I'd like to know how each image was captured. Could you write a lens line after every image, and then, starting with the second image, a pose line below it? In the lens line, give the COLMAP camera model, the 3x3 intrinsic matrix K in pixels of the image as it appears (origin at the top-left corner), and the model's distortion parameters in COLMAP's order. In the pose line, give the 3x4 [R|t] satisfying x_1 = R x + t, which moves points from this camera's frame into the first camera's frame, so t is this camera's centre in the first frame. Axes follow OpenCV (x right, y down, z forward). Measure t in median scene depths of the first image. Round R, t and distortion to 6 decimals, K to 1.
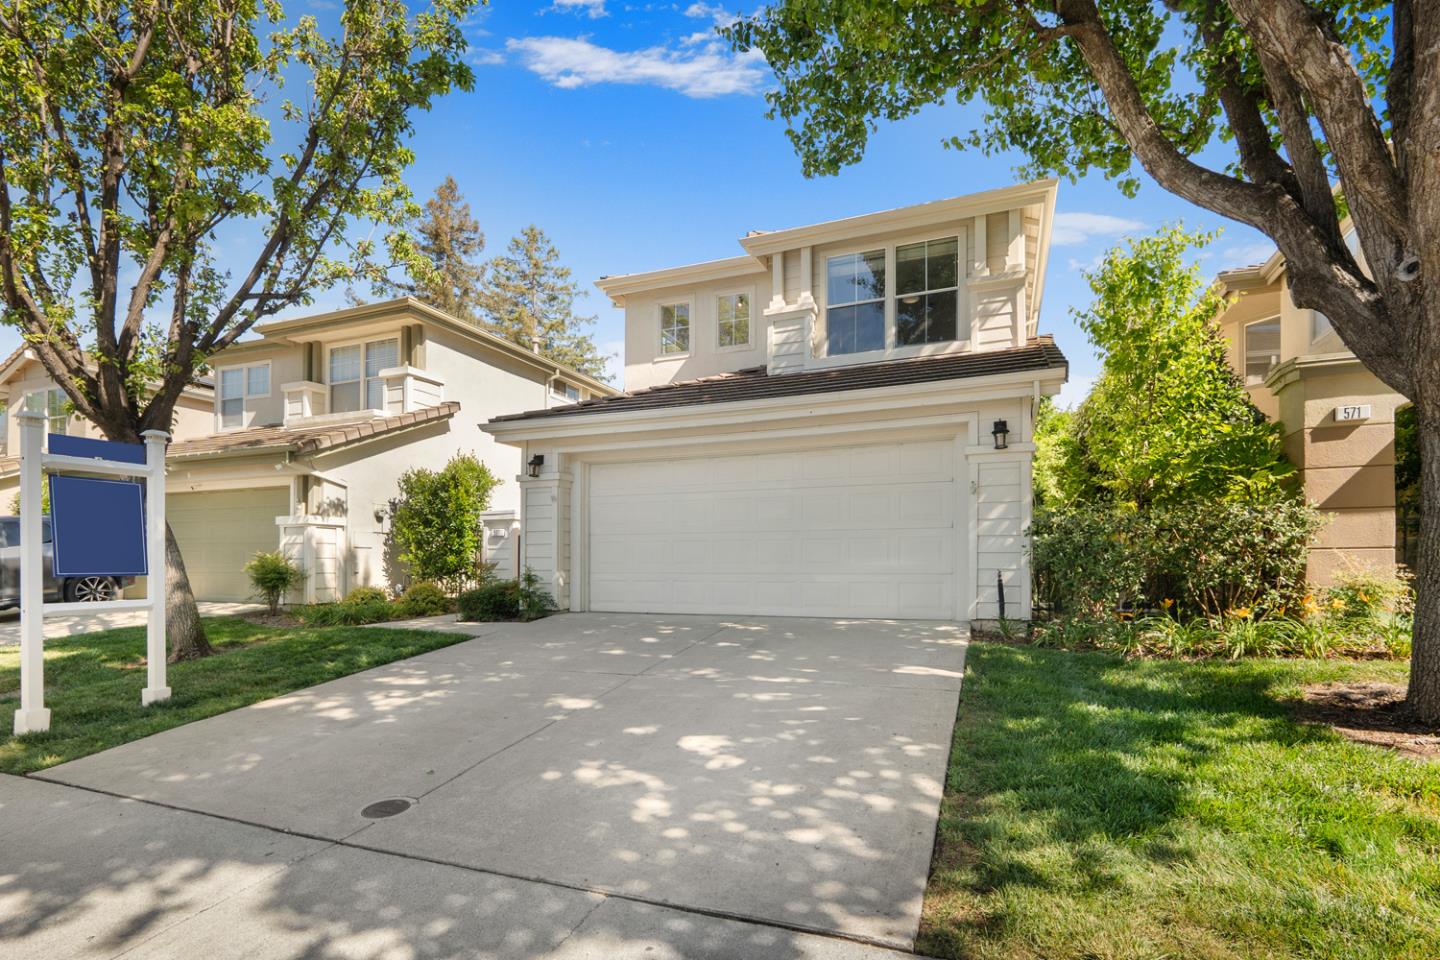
lens RADIAL K [[683.5, 0, 720.0], [0, 683.5, 438.7], [0, 0, 1]] dist [-0.007527, -0.000167]
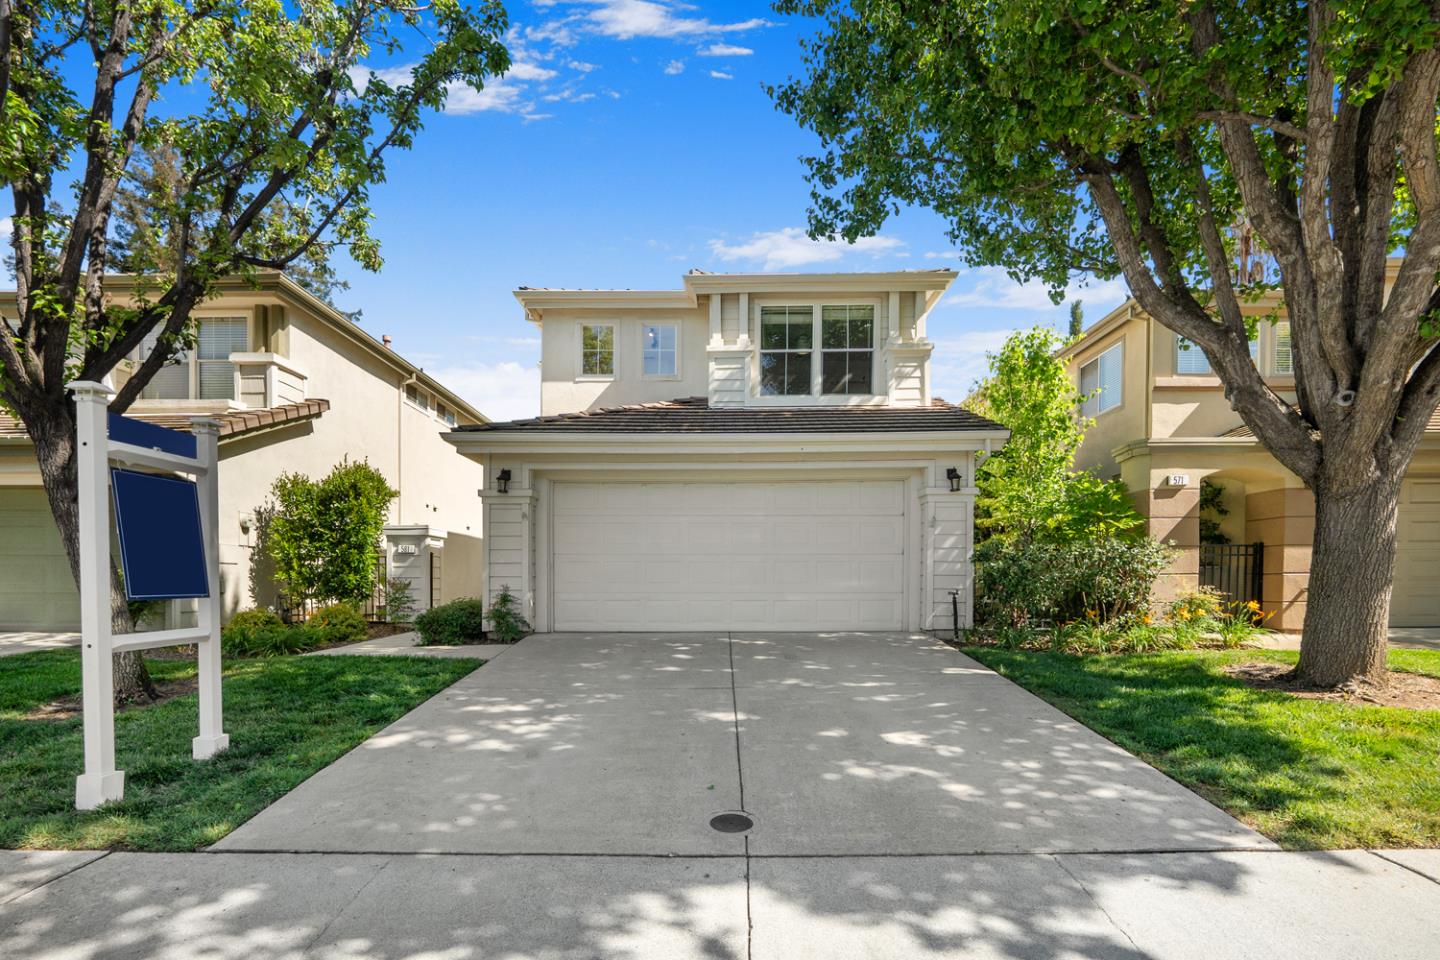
lens RADIAL K [[655.5, 0, 728.8], [0, 655.5, 476.4], [0, 0, 1]] dist [-0.009016, 0.000025]
pose [[0.931310, 0.060322, 0.359198, -0.409611], [-0.067204, 0.997717, 0.006690, 0.007981], [-0.357974, -0.030370, 0.933237, 0.046202]]
